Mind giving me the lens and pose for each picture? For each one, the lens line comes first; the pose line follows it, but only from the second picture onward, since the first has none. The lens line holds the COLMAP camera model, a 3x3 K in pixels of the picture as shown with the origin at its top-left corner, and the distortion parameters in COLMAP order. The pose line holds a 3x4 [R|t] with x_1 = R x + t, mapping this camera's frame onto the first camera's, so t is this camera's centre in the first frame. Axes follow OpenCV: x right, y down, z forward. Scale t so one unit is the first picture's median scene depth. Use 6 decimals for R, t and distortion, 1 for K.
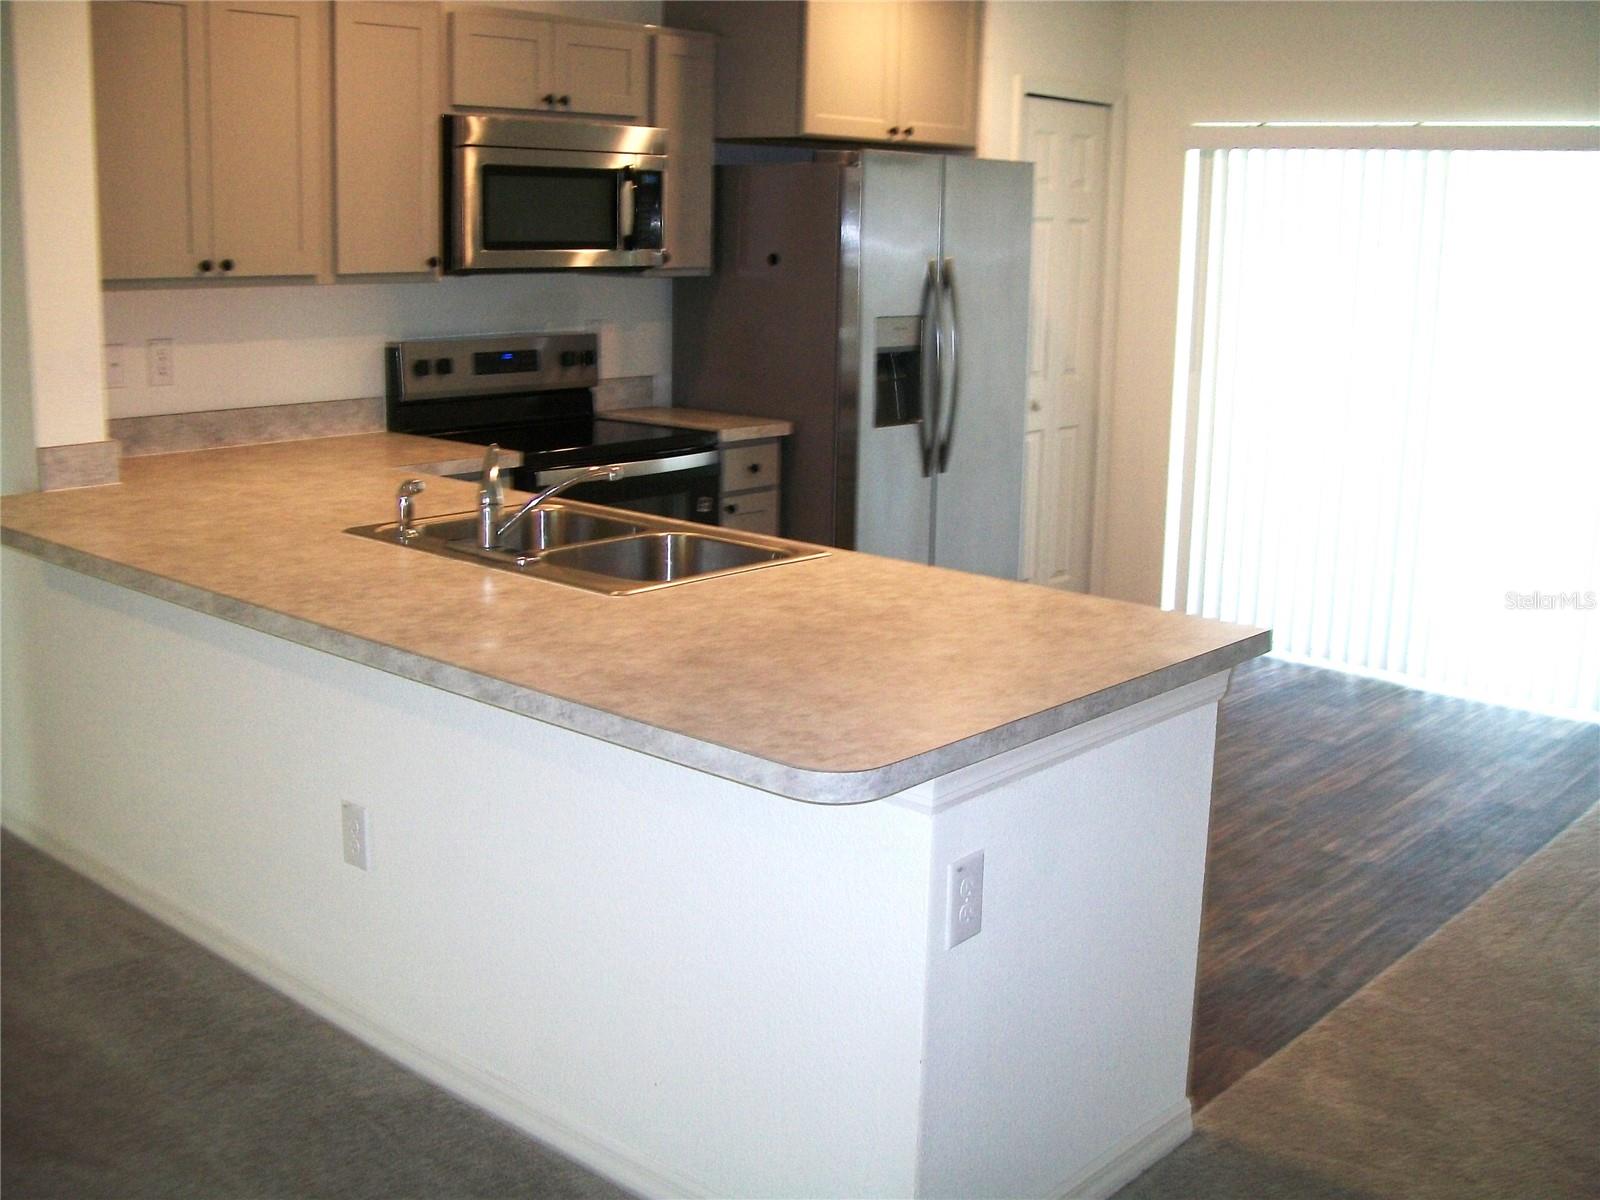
lens RADIAL K [[1726.0, 0, 800.0], [0, 1726.0, 600.0], [0, 0, 1]] dist [-0.159493, 0.044586]
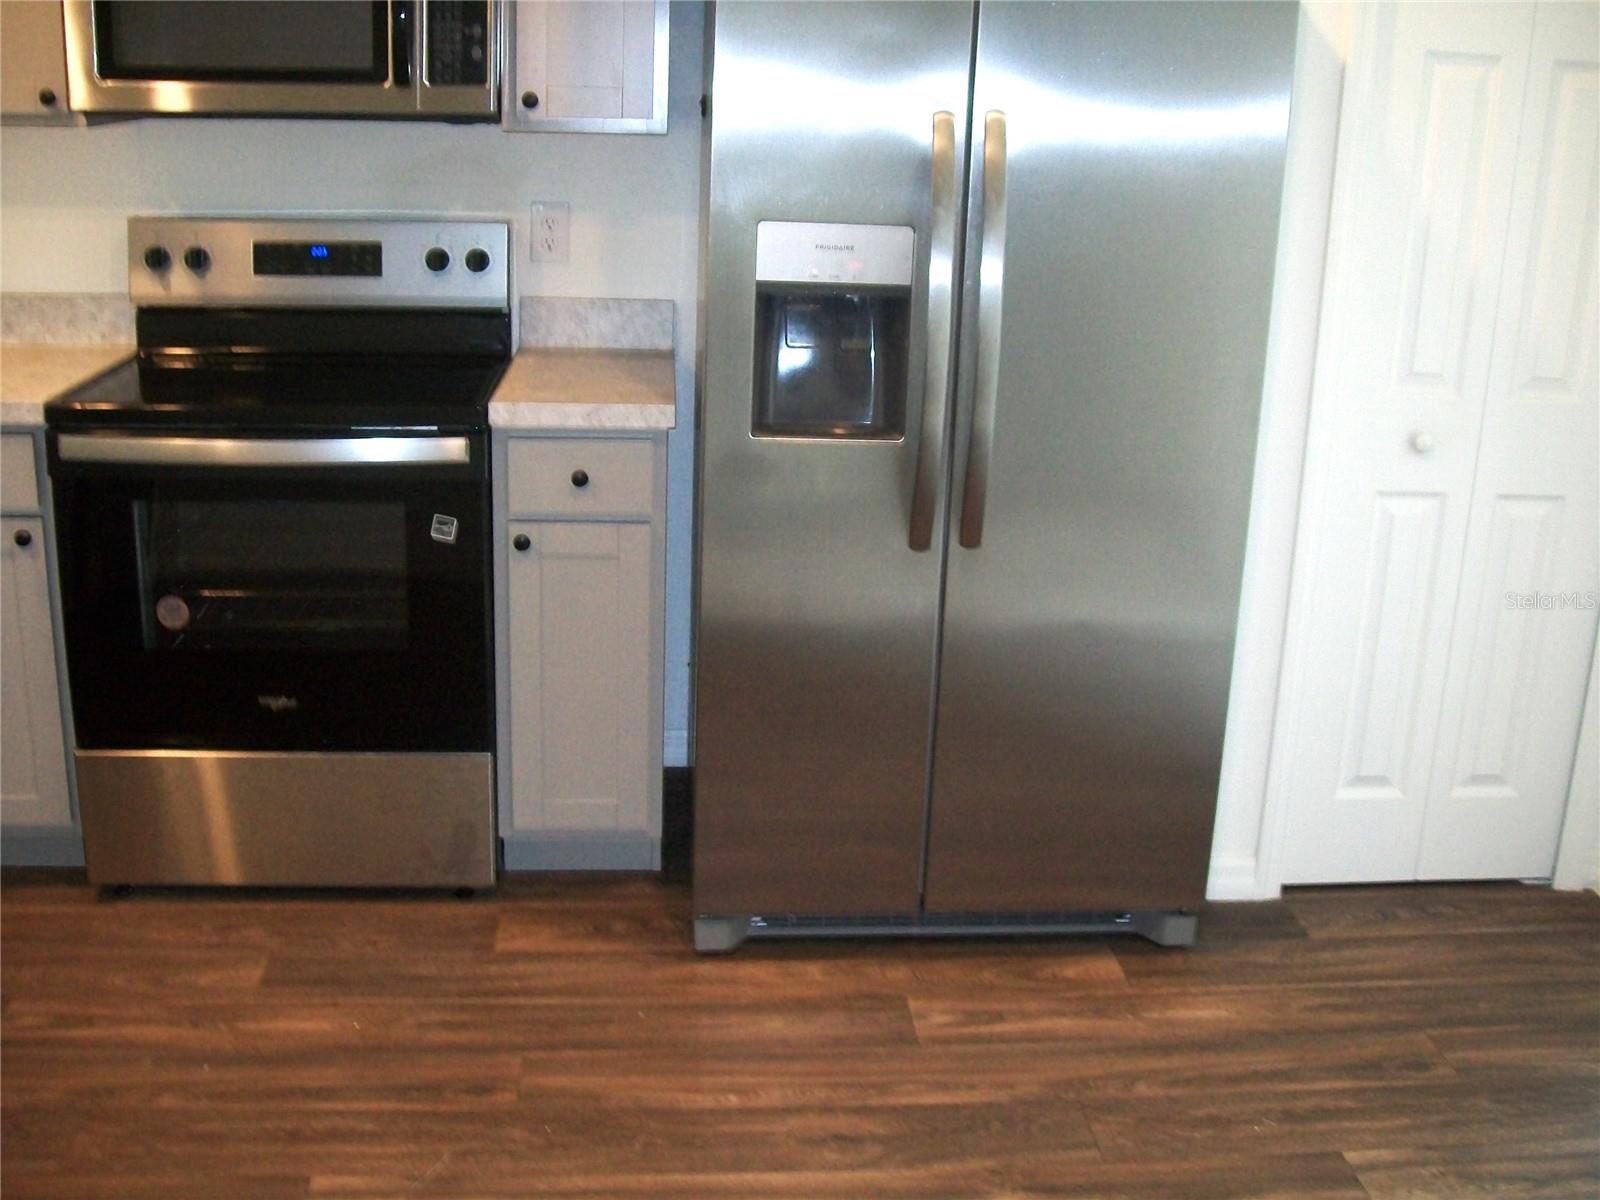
lens RADIAL K [[1726.0, 0, 800.0], [0, 1726.0, 600.0], [0, 0, 1]] dist [-0.159493, 0.044586]
pose [[0.730683, 0.205105, -0.651179, 0.417110], [-0.168048, 0.978492, 0.119635, -0.122454], [0.661712, 0.022014, 0.749435, 0.655883]]
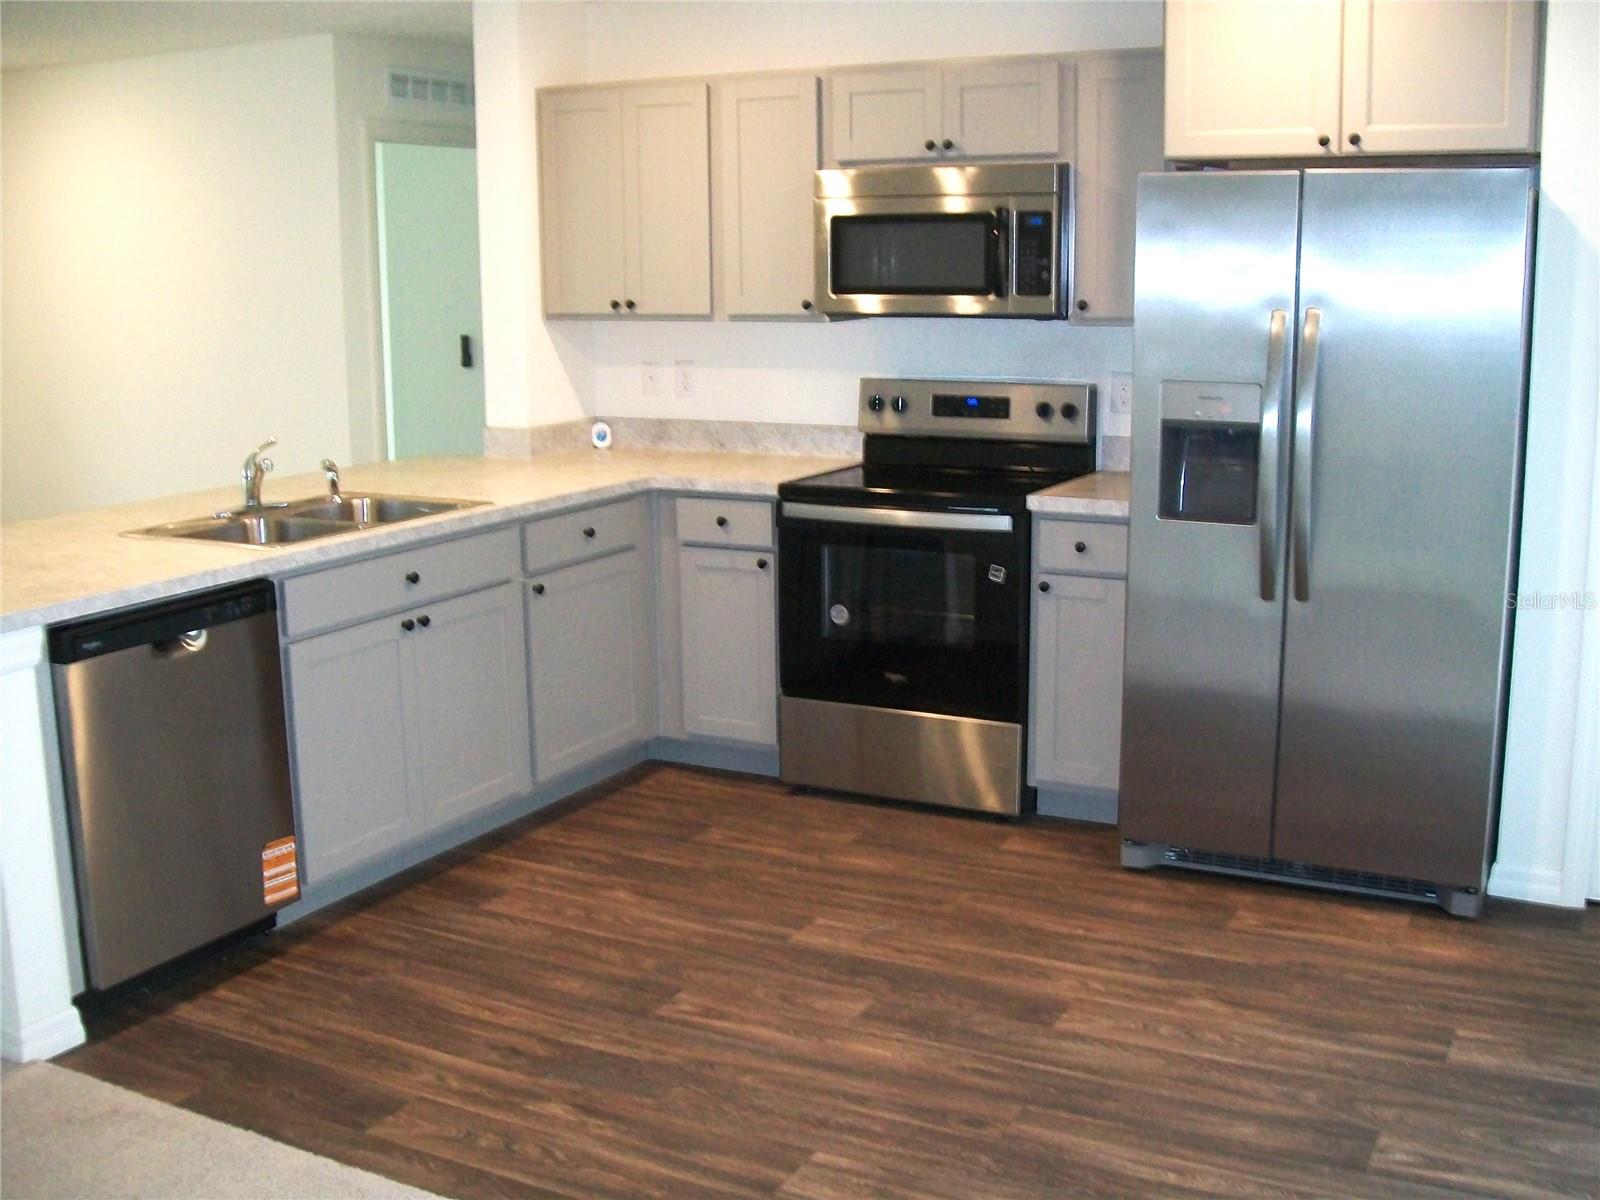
lens RADIAL K [[1726.0, 0, 800.0], [0, 1726.0, 600.0], [0, 0, 1]] dist [-0.159493, 0.044586]
pose [[0.239990, 0.166139, -0.956453, 0.807133], [-0.192854, 0.973769, 0.120756, -0.133724], [0.951426, 0.155476, 0.265735, 0.667677]]
